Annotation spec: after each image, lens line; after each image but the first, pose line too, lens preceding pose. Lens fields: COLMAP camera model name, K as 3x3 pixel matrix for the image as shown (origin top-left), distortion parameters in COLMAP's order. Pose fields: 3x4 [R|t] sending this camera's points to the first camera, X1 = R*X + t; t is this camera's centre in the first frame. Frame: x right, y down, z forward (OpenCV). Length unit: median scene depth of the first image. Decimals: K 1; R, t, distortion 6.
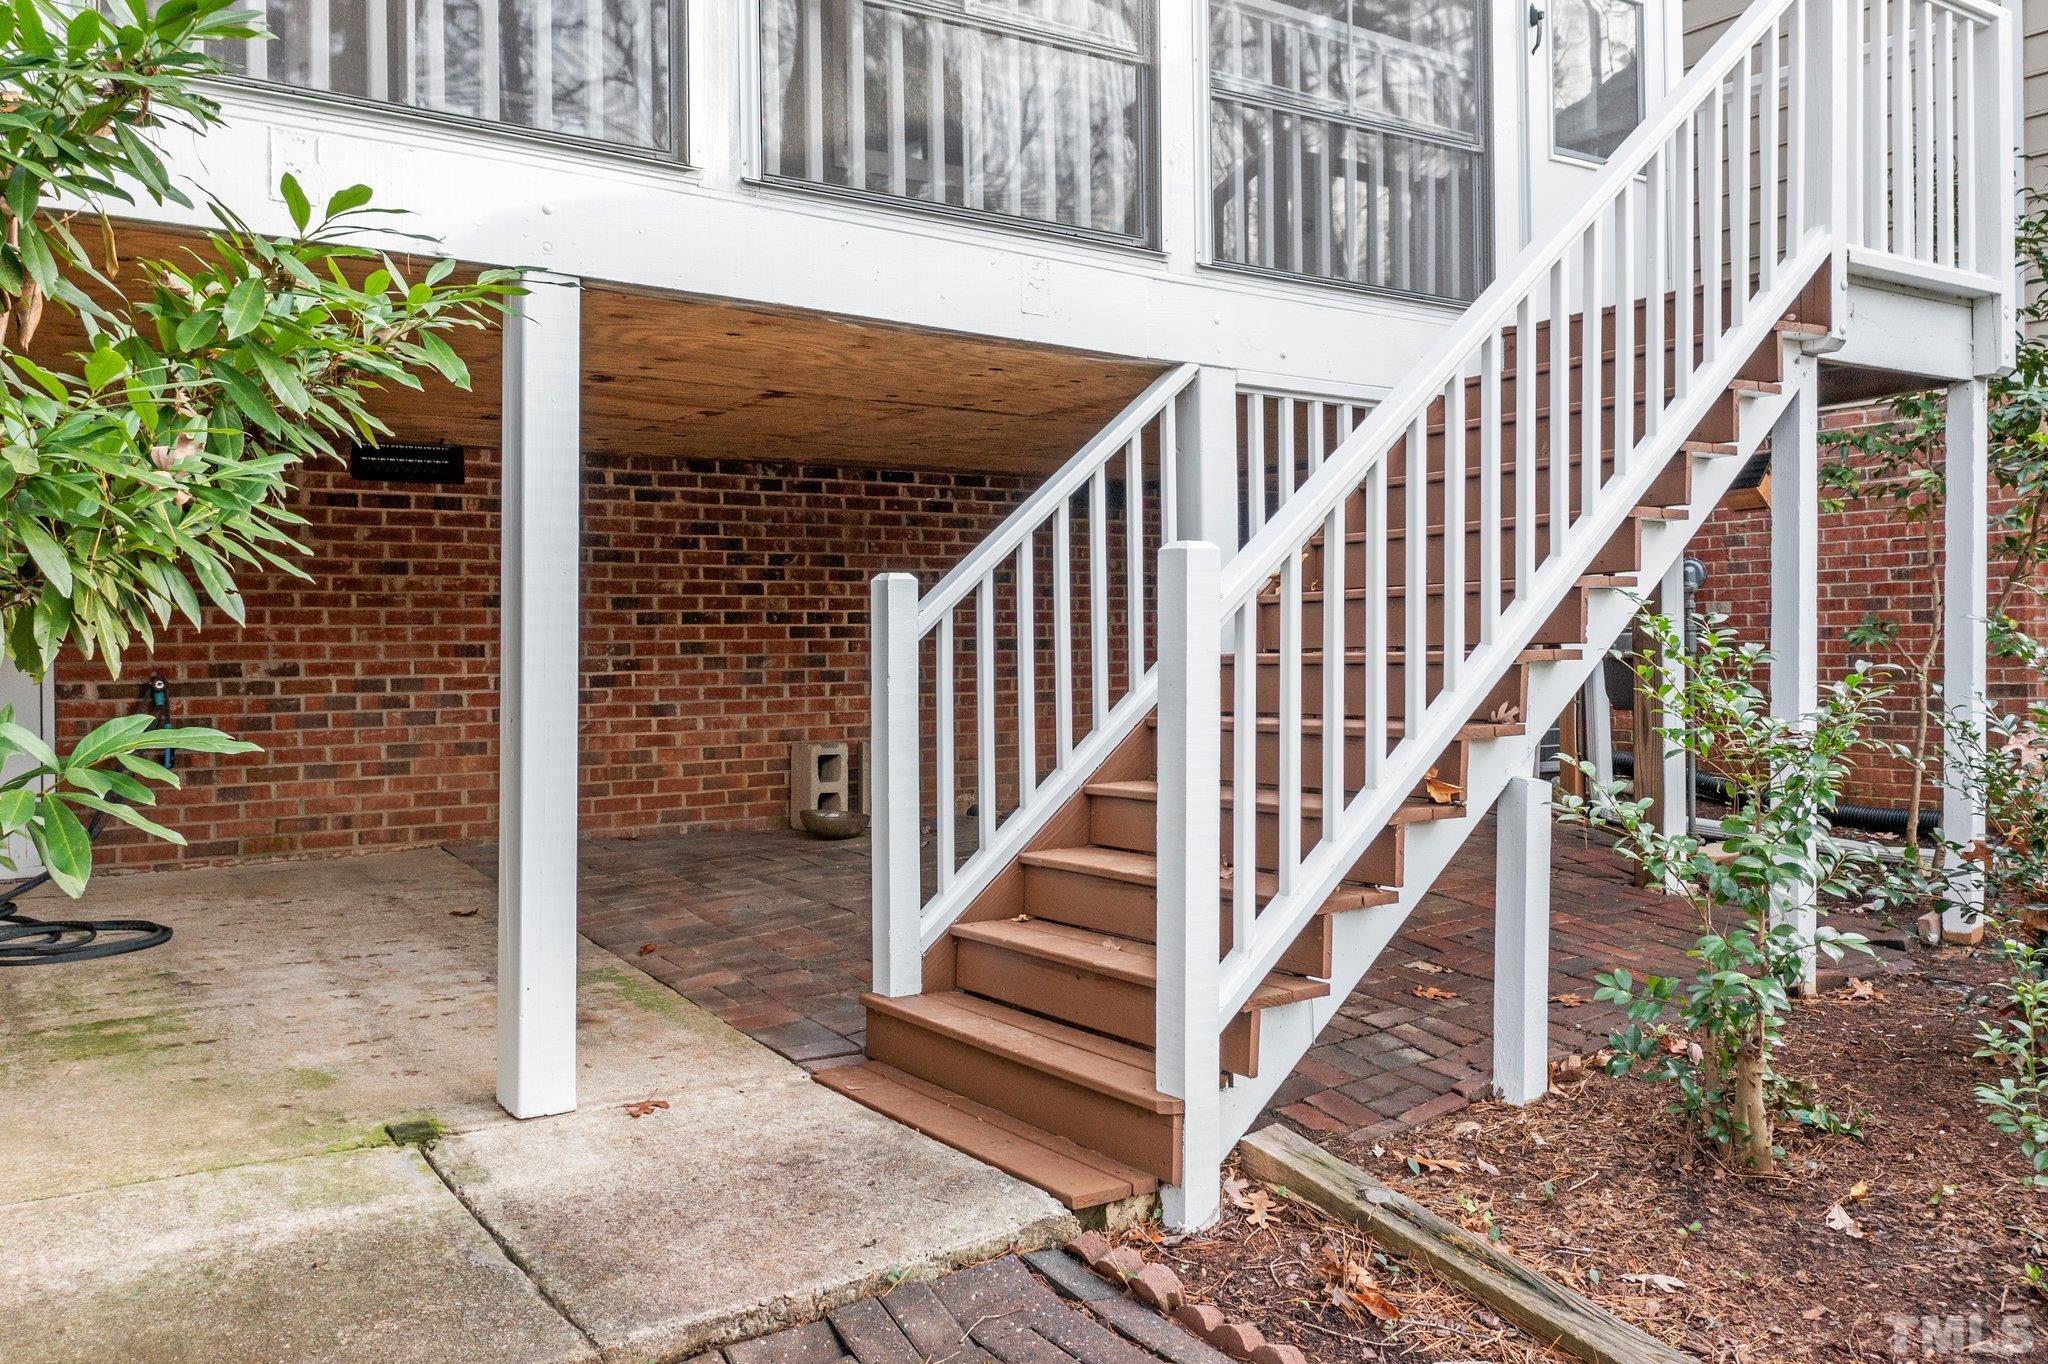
lens RADIAL K [[1671.9, 0, 1024.0], [0, 1671.9, 682.0], [0, 0, 1]] dist [0.002015, -0.003542]
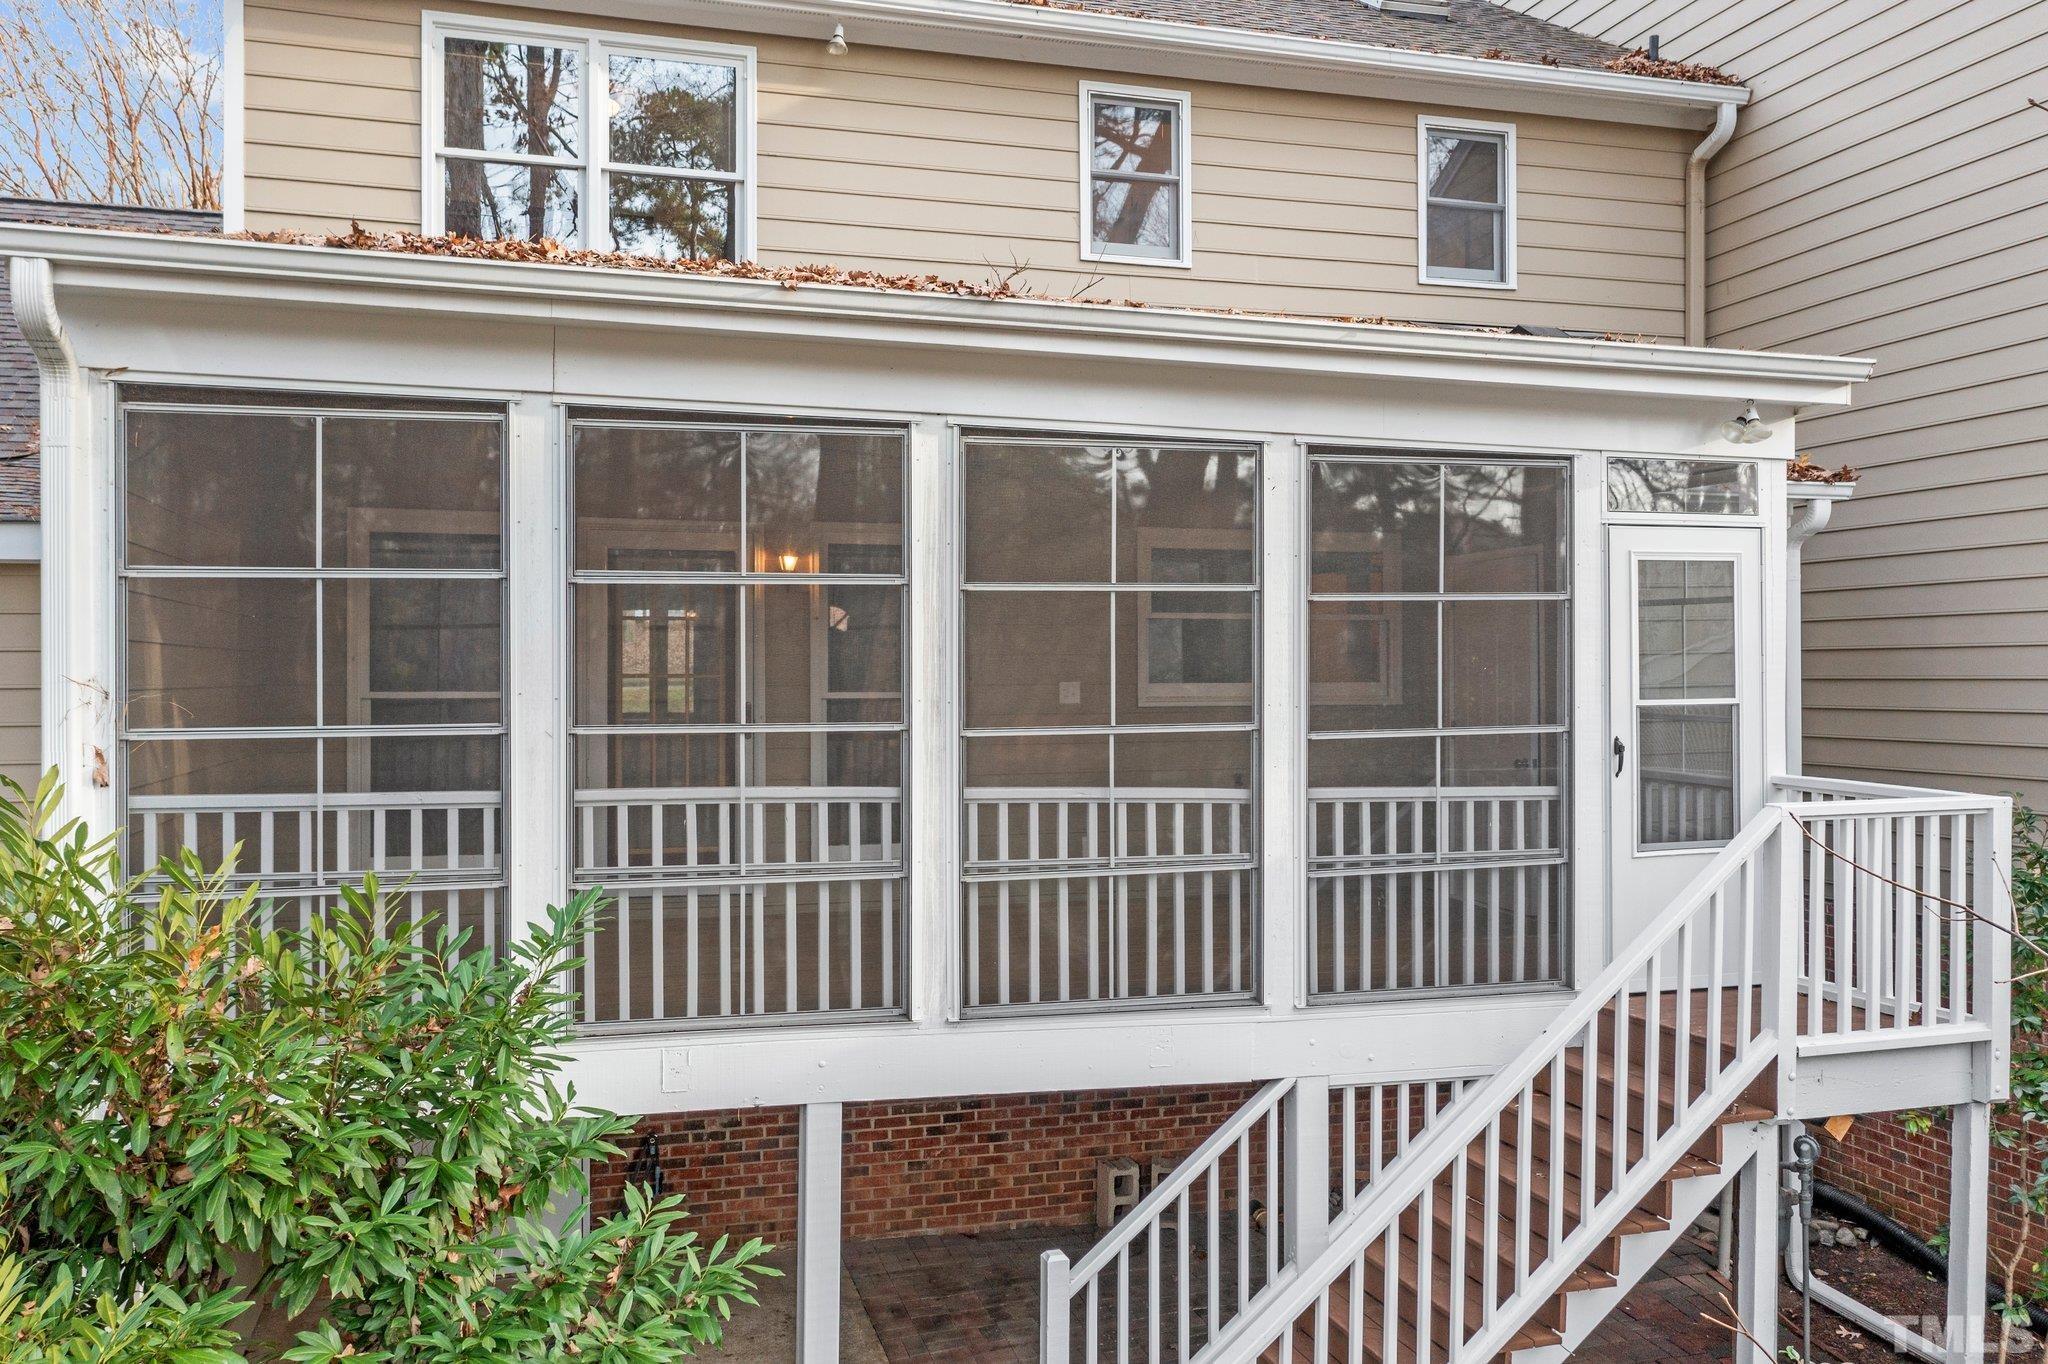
lens RADIAL K [[1683.1, 0, 1024.0], [0, 1683.1, 682.0], [0, 0, 1]] dist [-0.005667, -0.002742]
pose [[0.948096, 0.013795, -0.317686, 0.248700], [-0.010785, 0.999879, 0.011231, -0.400645], [0.317803, -0.007222, 0.948129, -0.289064]]
